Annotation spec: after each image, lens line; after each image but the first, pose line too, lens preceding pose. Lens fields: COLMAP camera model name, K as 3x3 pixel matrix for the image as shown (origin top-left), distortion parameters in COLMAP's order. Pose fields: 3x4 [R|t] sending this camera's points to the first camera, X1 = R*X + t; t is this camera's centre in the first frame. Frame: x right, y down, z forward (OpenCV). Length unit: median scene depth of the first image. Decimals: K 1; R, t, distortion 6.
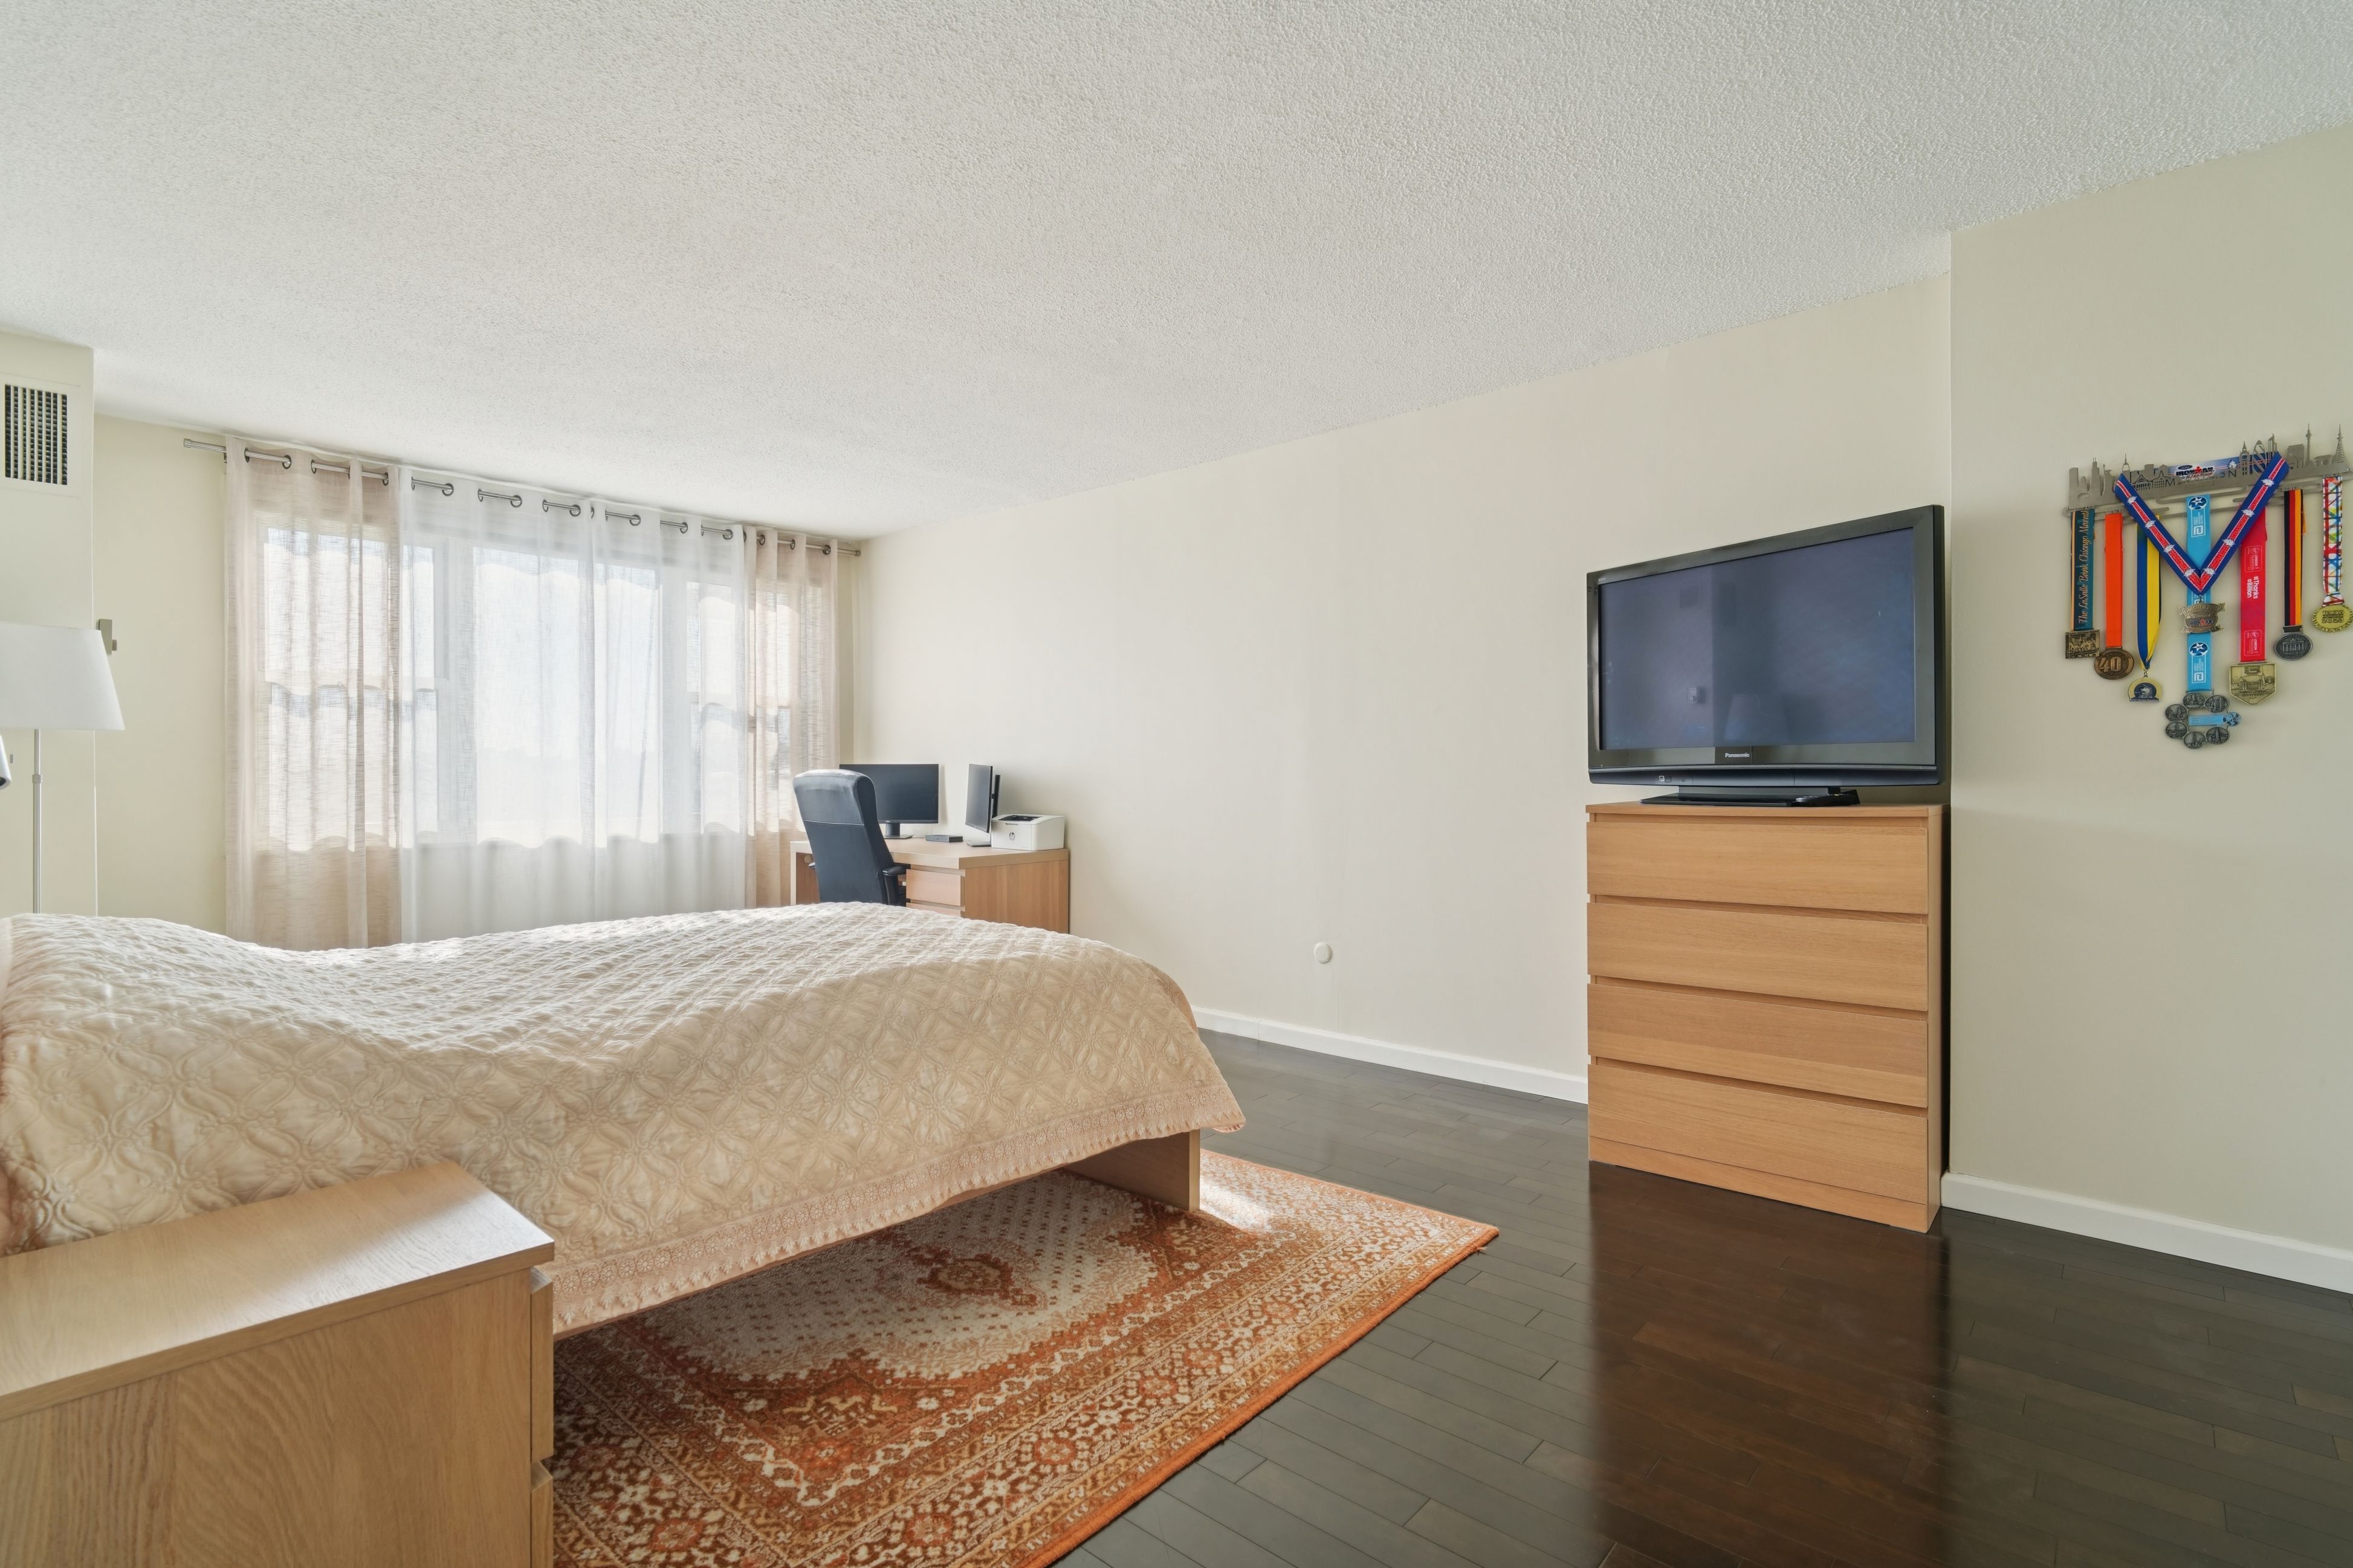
lens RADIAL K [[1101.8, 0, 1178.6], [0, 1101.8, 761.6], [0, 0, 1]] dist [-0.003181, -0.001184]
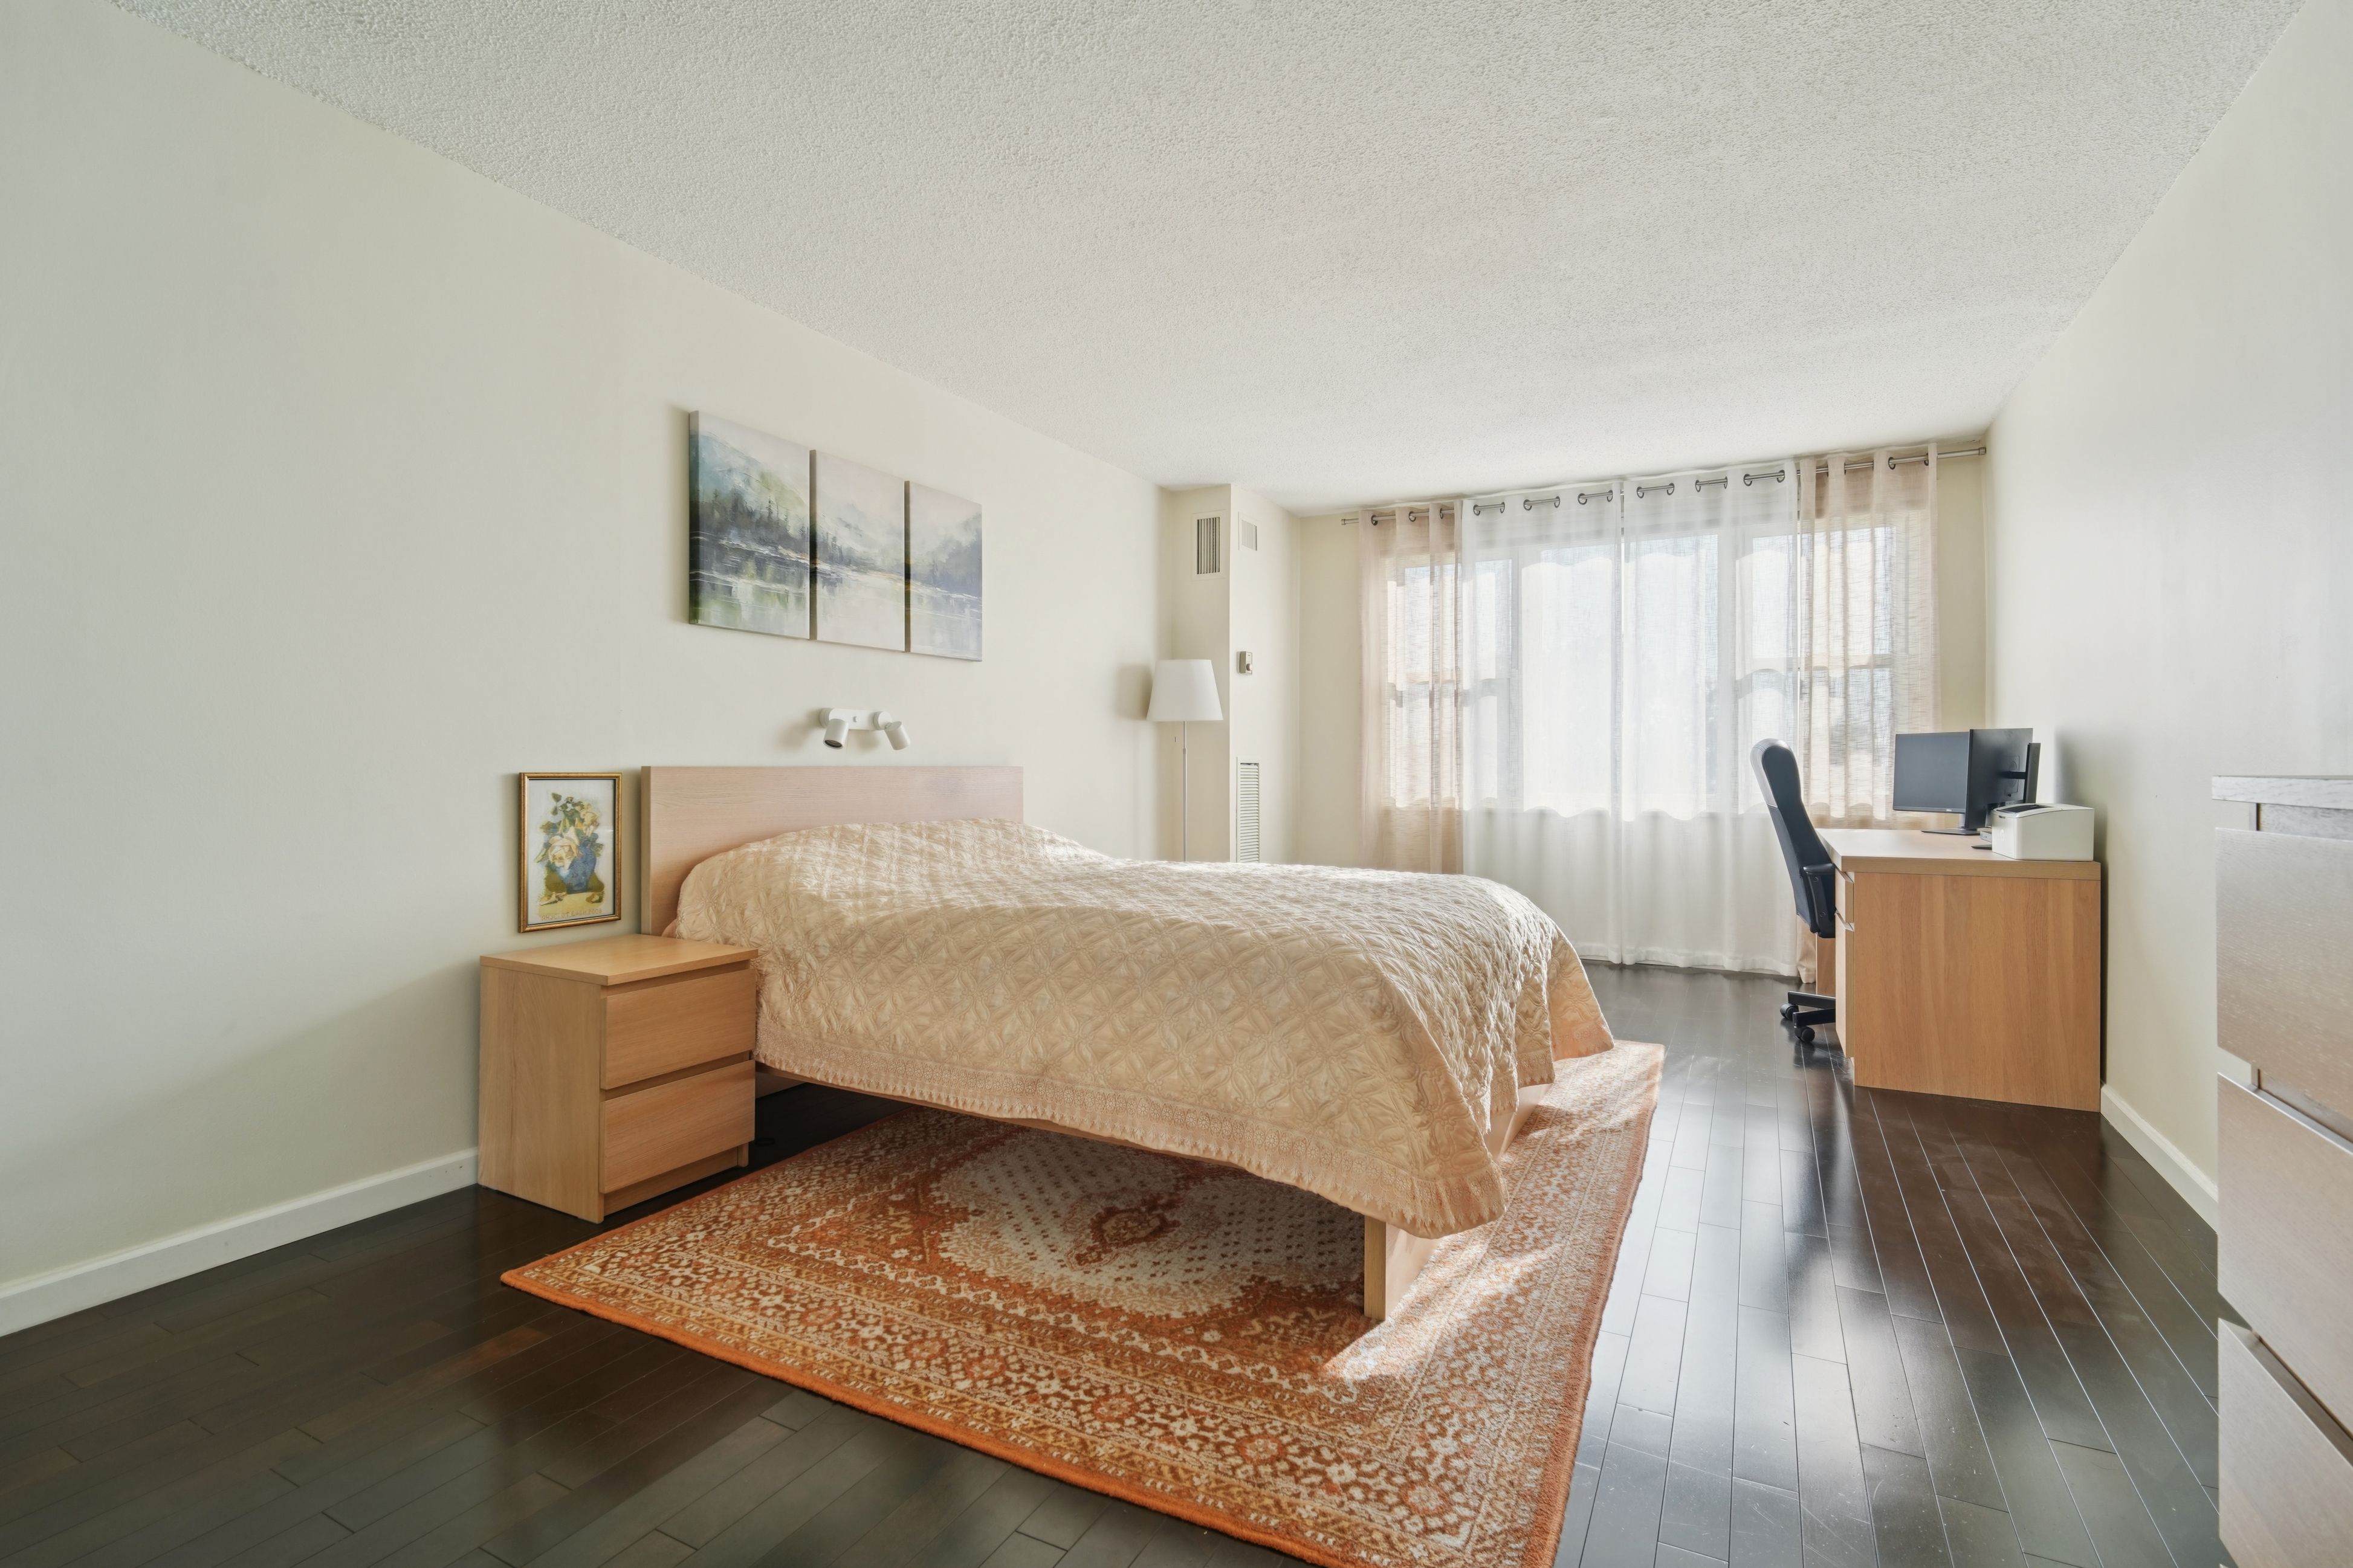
lens RADIAL K [[1089.9, 0, 1176.2], [0, 1089.9, 748.8], [0, 0, 1]] dist [0.001650, -0.000075]
pose [[0.238829, -0.012570, -0.970980, 0.760498], [0.008614, 0.999904, -0.010825, 0.039469], [0.971023, -0.005779, 0.238914, 0.770056]]
